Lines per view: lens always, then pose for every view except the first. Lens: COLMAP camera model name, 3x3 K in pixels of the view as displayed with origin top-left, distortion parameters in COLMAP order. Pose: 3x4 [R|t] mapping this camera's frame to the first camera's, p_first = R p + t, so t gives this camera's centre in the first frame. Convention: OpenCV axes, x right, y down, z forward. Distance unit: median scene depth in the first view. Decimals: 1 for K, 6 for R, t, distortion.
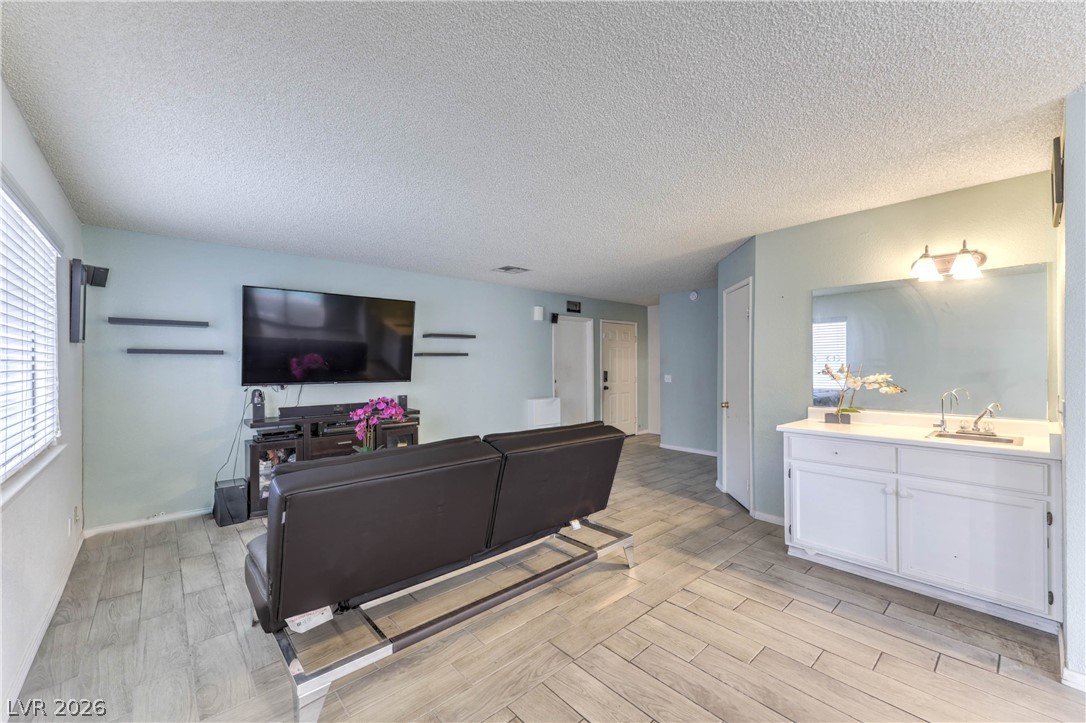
lens RADIAL K [[437.1, 0, 543.0], [0, 437.1, 361.3], [0, 0, 1]] dist [-0.001842, 0.001383]
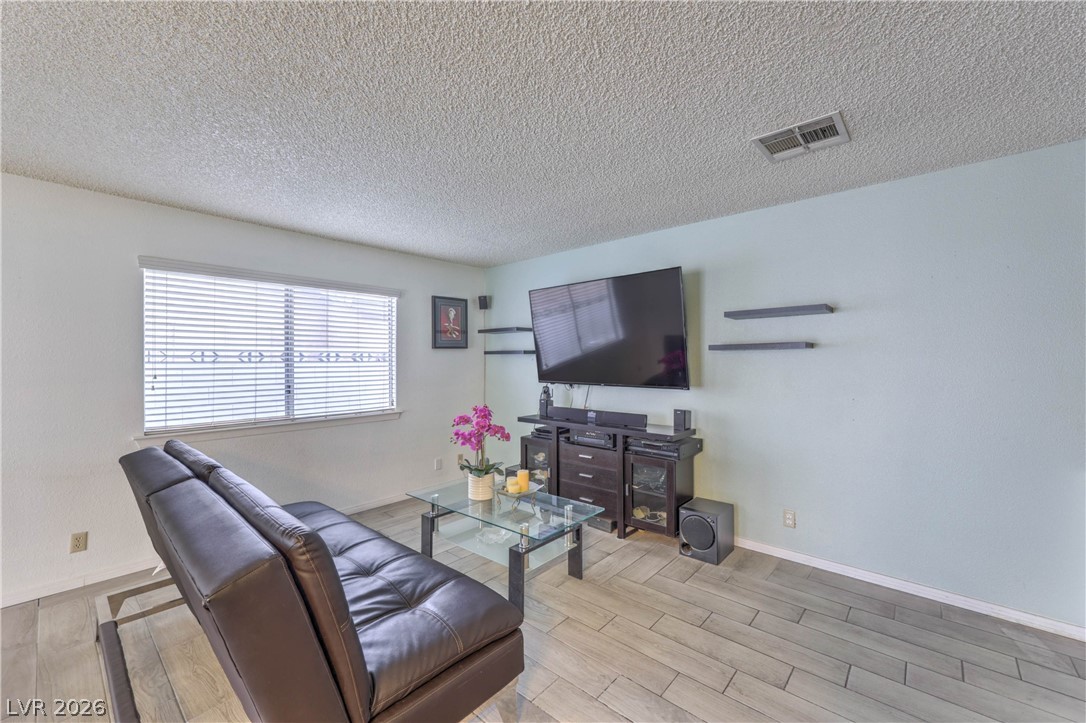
lens RADIAL K [[437.1, 0, 546.8], [0, 437.1, 357.7], [0, 0, 1]] dist [-0.001842, 0.001383]
pose [[0.130395, -0.005850, -0.991445, 0.395214], [0.004693, 0.999975, -0.005283, 0.000062], [0.991451, -0.003964, 0.130419, 0.864487]]
